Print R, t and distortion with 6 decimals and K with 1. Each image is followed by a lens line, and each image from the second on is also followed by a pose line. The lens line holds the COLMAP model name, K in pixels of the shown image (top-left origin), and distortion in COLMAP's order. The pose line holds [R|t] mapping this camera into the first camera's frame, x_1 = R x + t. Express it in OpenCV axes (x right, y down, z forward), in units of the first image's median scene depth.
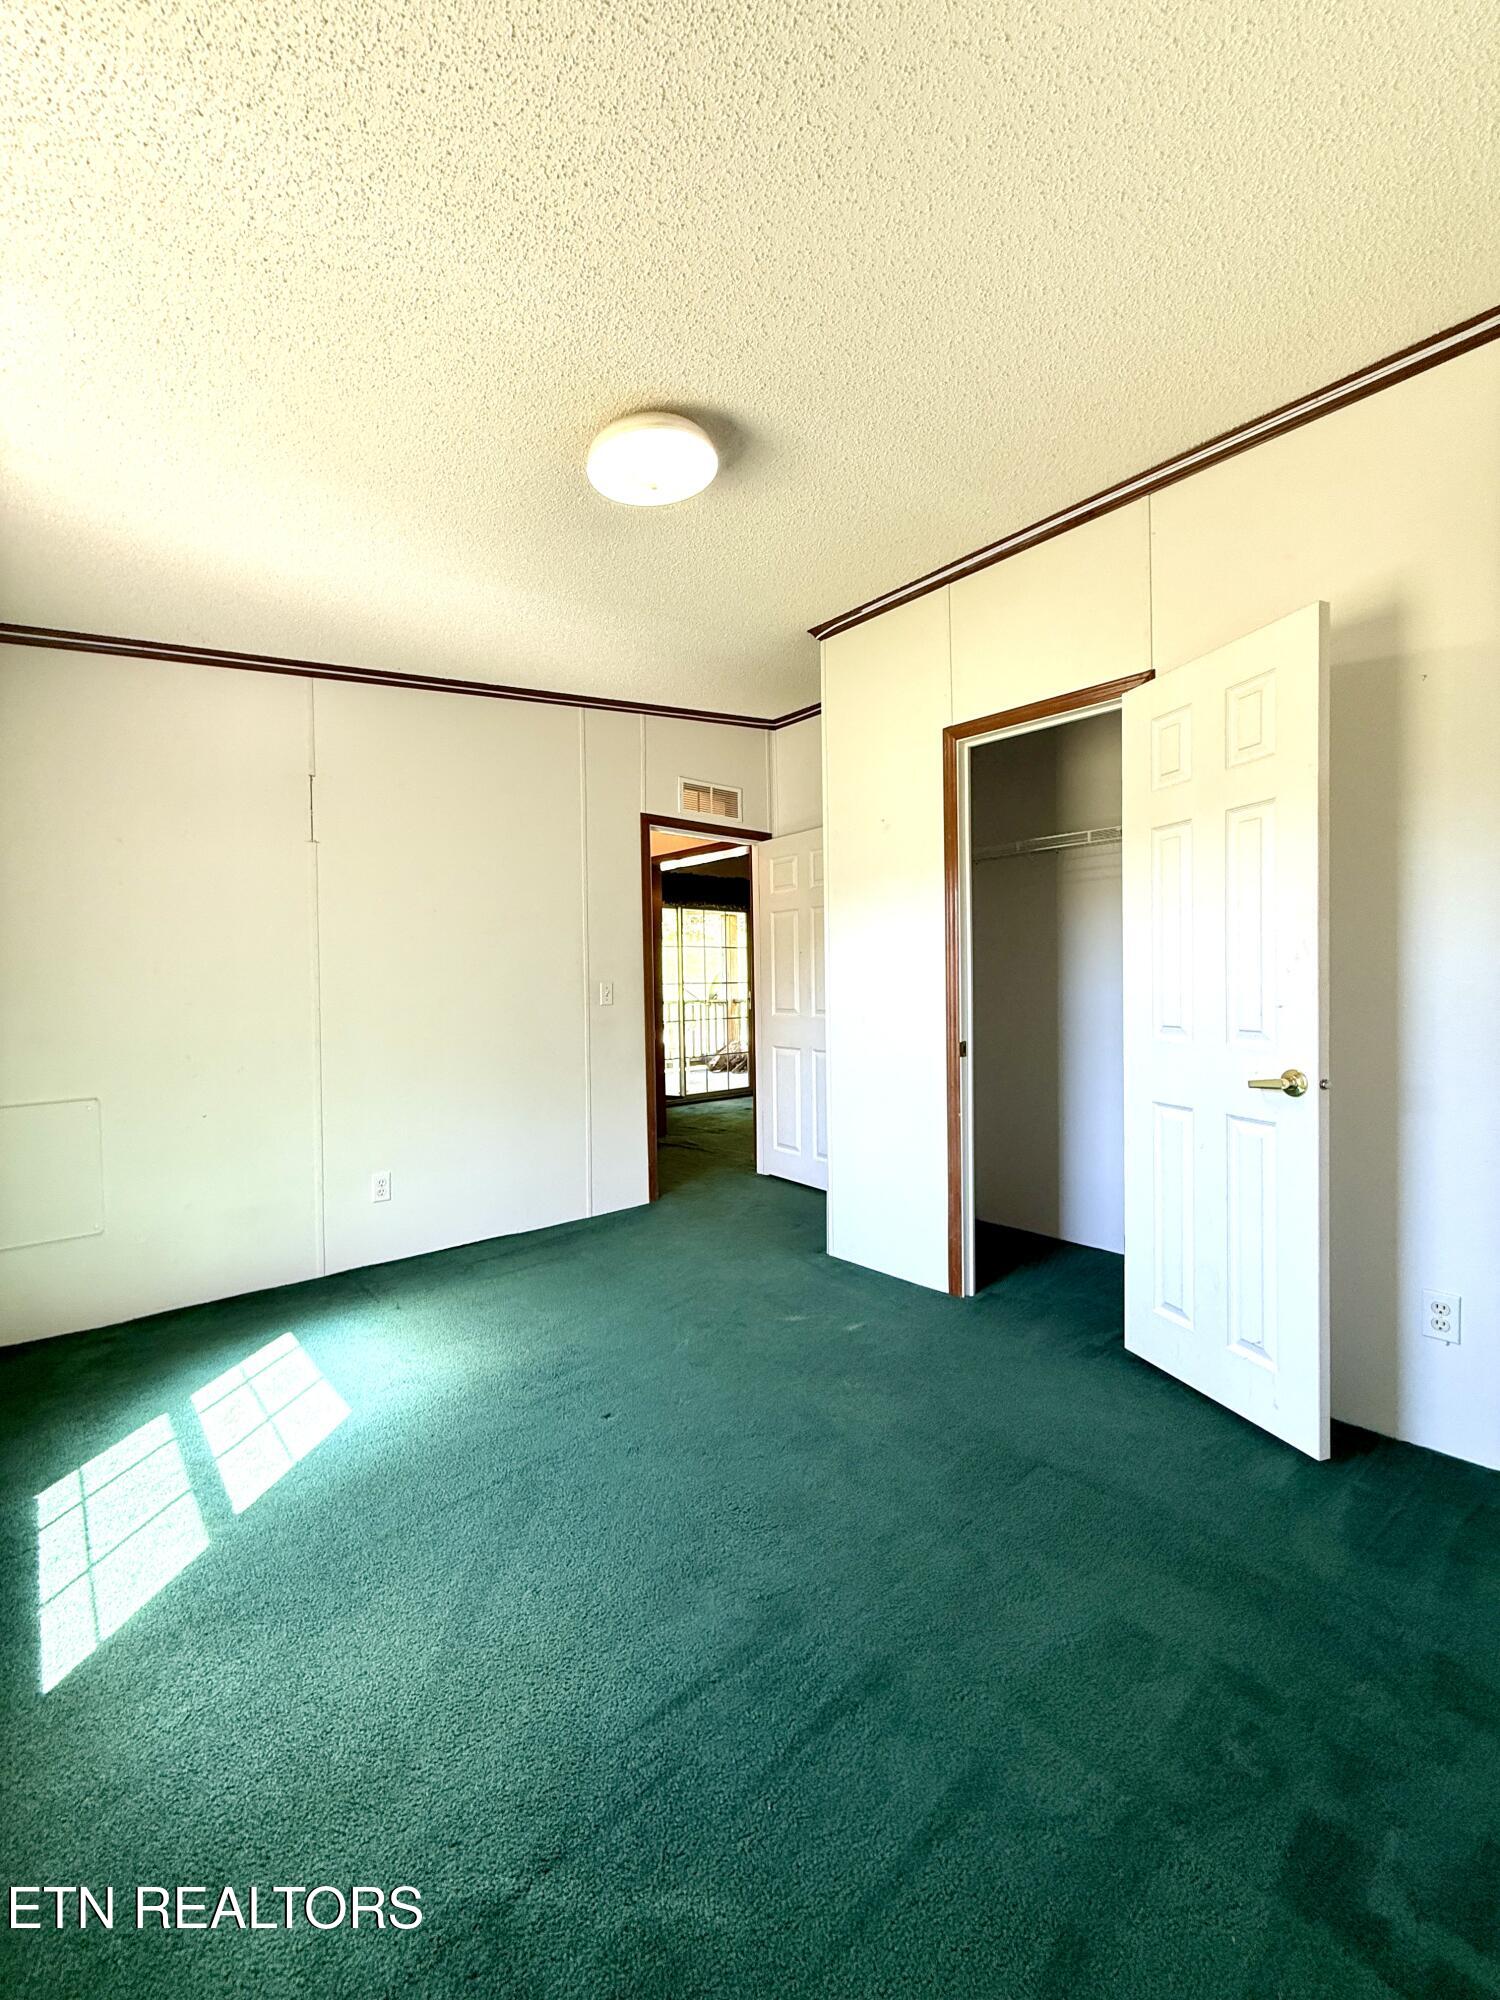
lens RADIAL K [[802.4, 0, 753.5], [0, 802.4, 1001.6], [0, 0, 1]] dist [-0.000375, 0.000133]
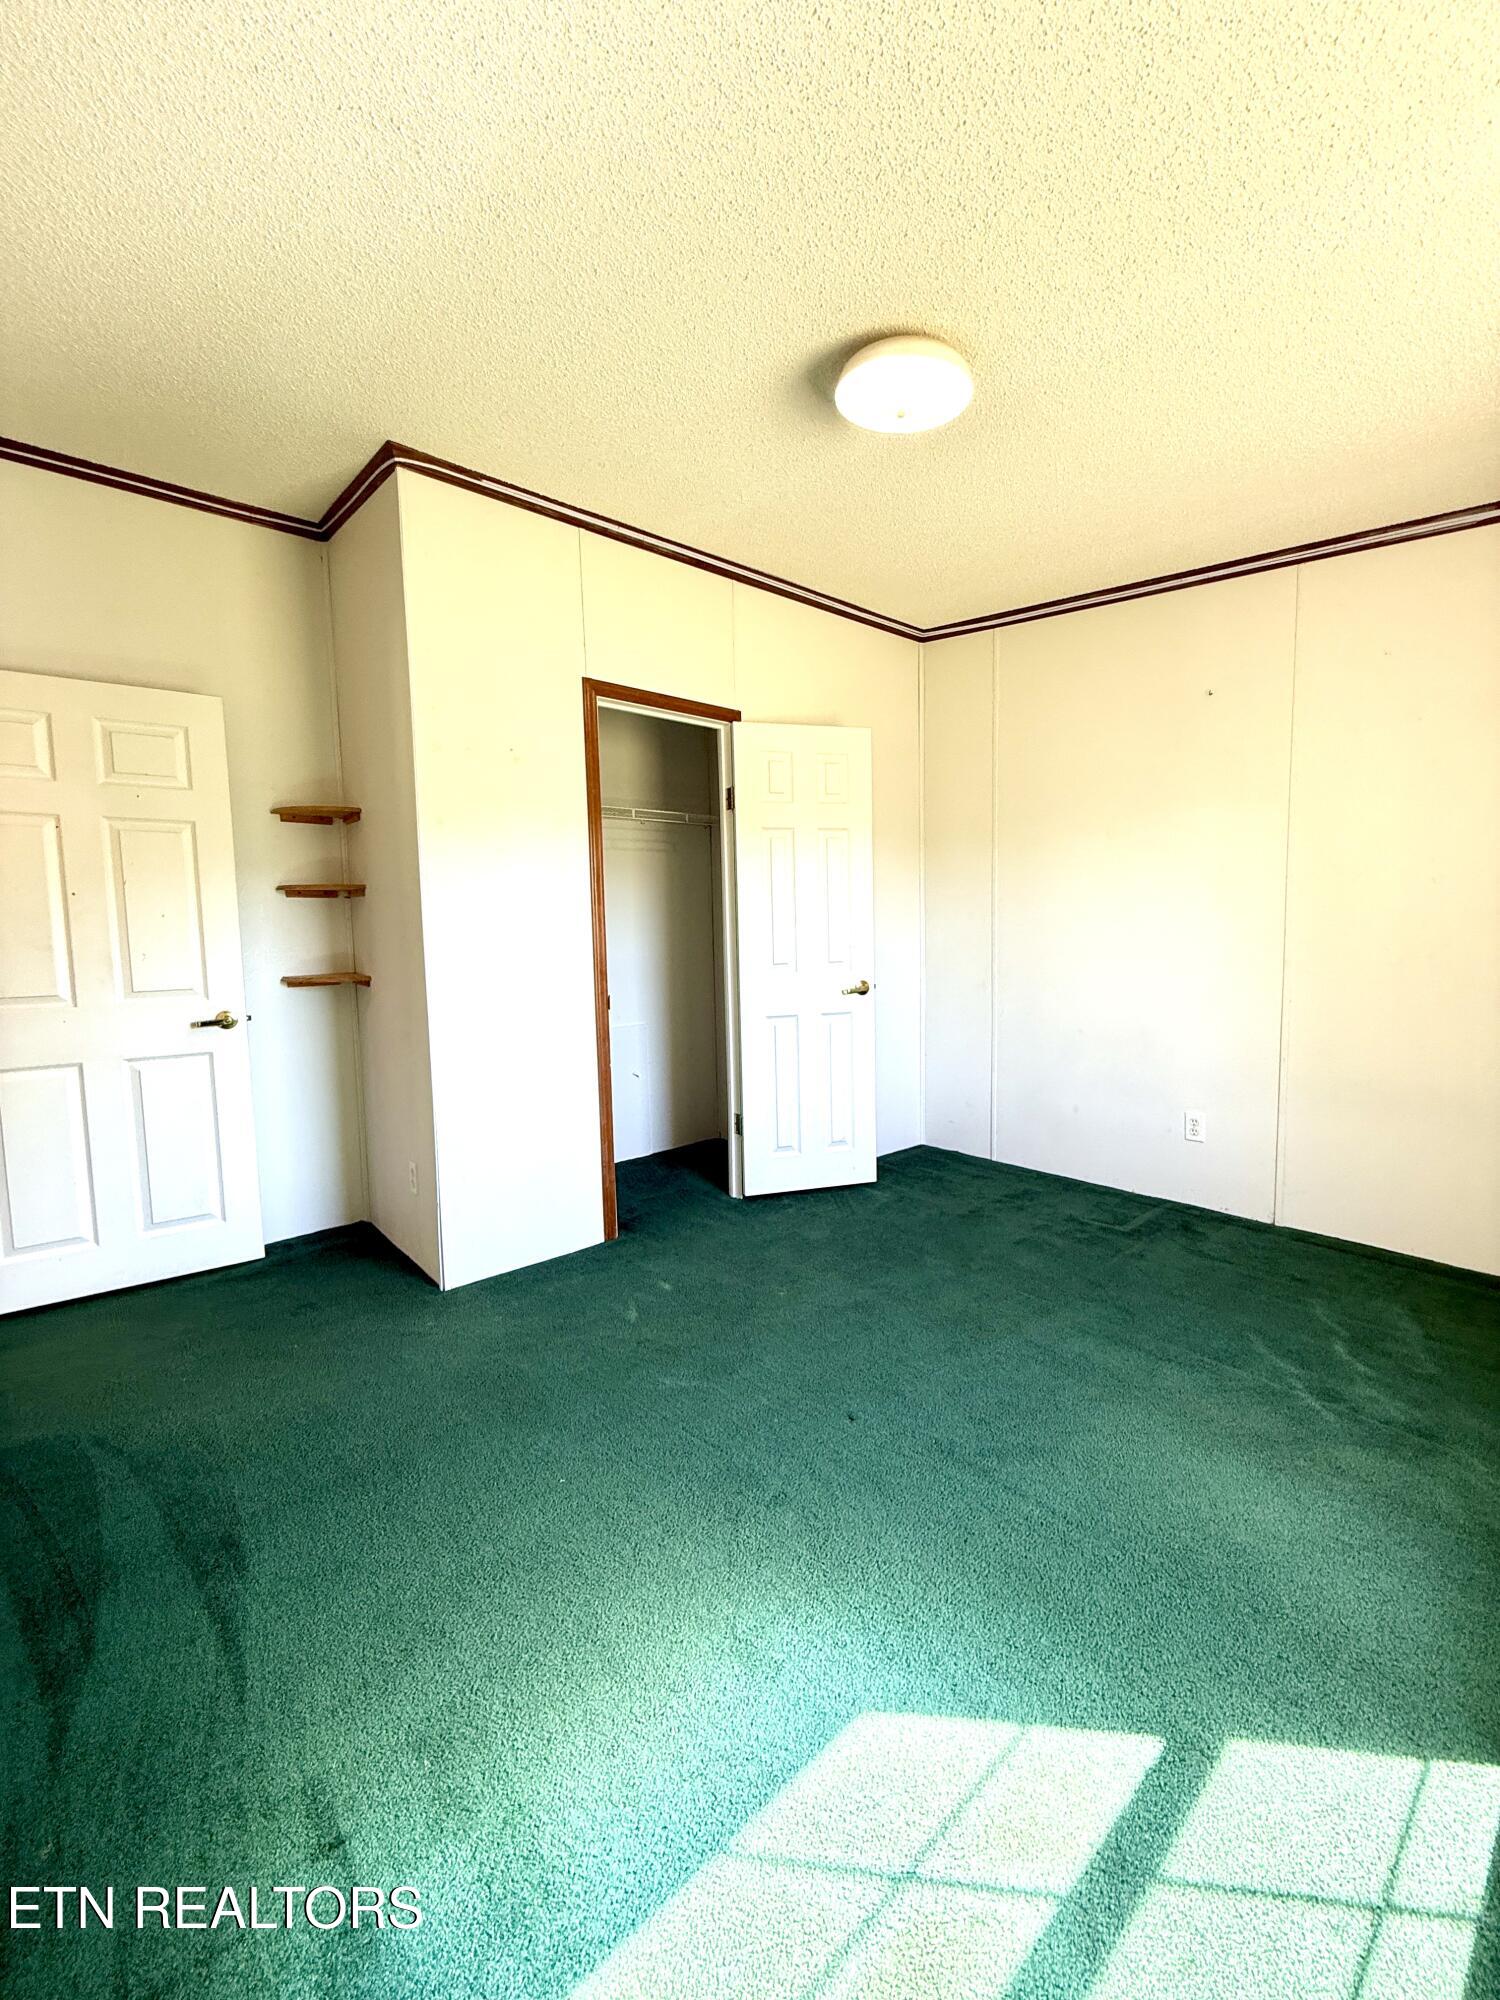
lens RADIAL K [[802.4, 0, 753.5], [0, 802.4, 1001.6], [0, 0, 1]] dist [-0.000375, 0.000133]
pose [[0.022402, -0.071332, 0.997201, -1.044043], [0.047063, 0.996421, 0.070219, -0.007157], [-0.998641, 0.045358, 0.025679, 1.075103]]
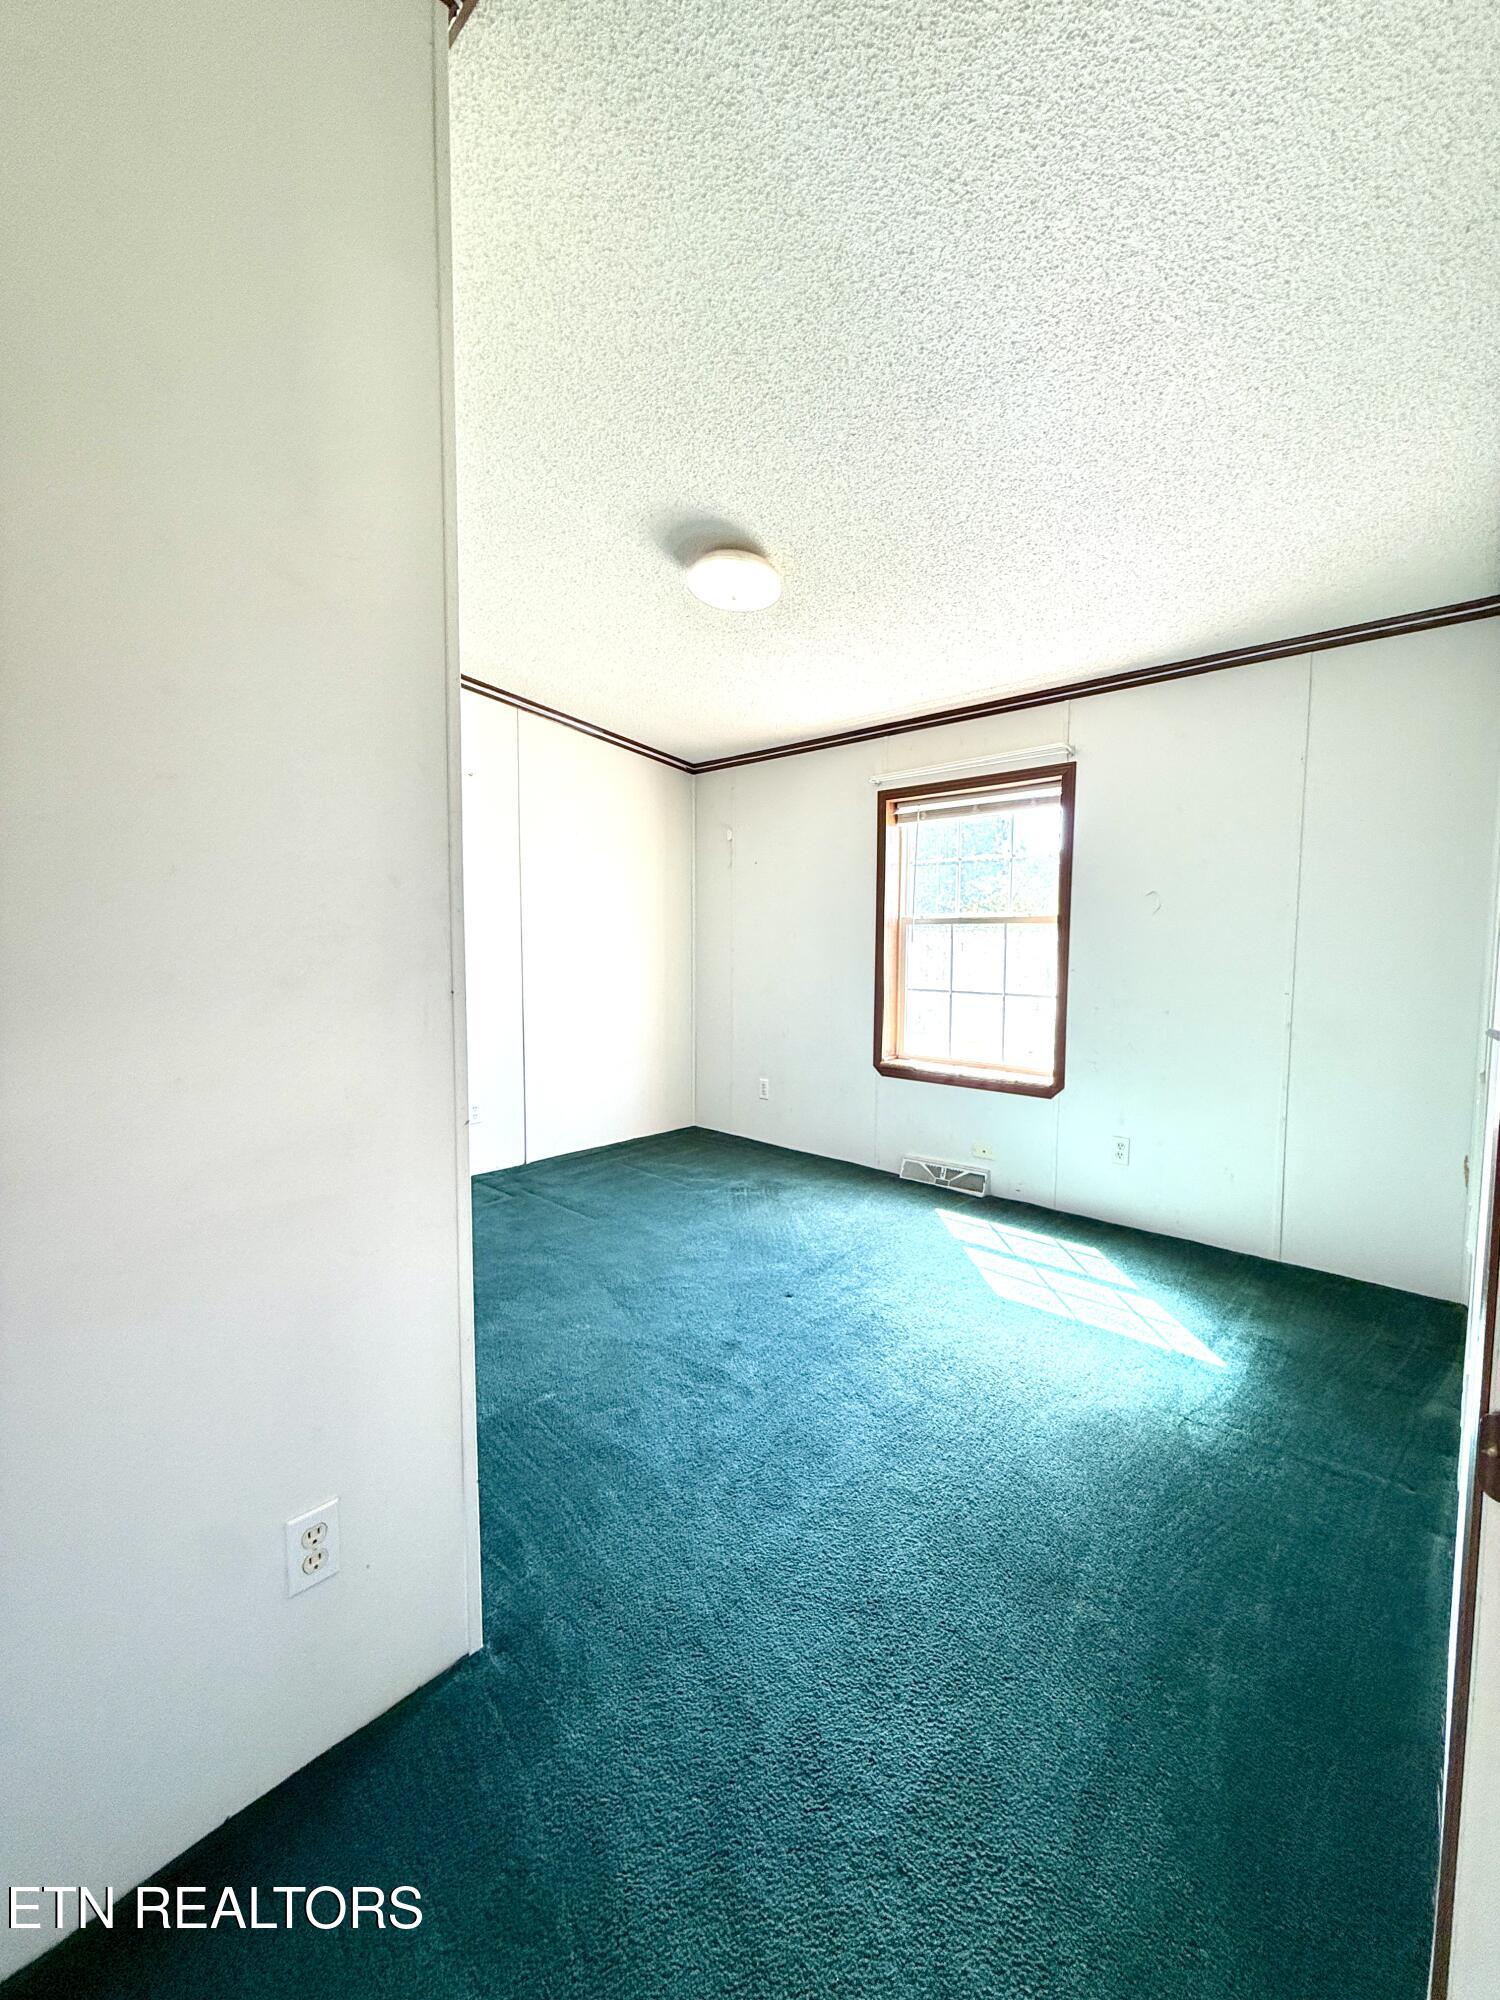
lens RADIAL K [[797.0, 0, 755.6], [0, 797.0, 1001.3], [0, 0, 1]] dist [-0.000114, -0.000213]
pose [[-0.994746, 0.023663, -0.099604, -0.016095], [0.013414, 0.994659, 0.102341, -0.076992], [0.101494, 0.100467, -0.989750, 2.226469]]
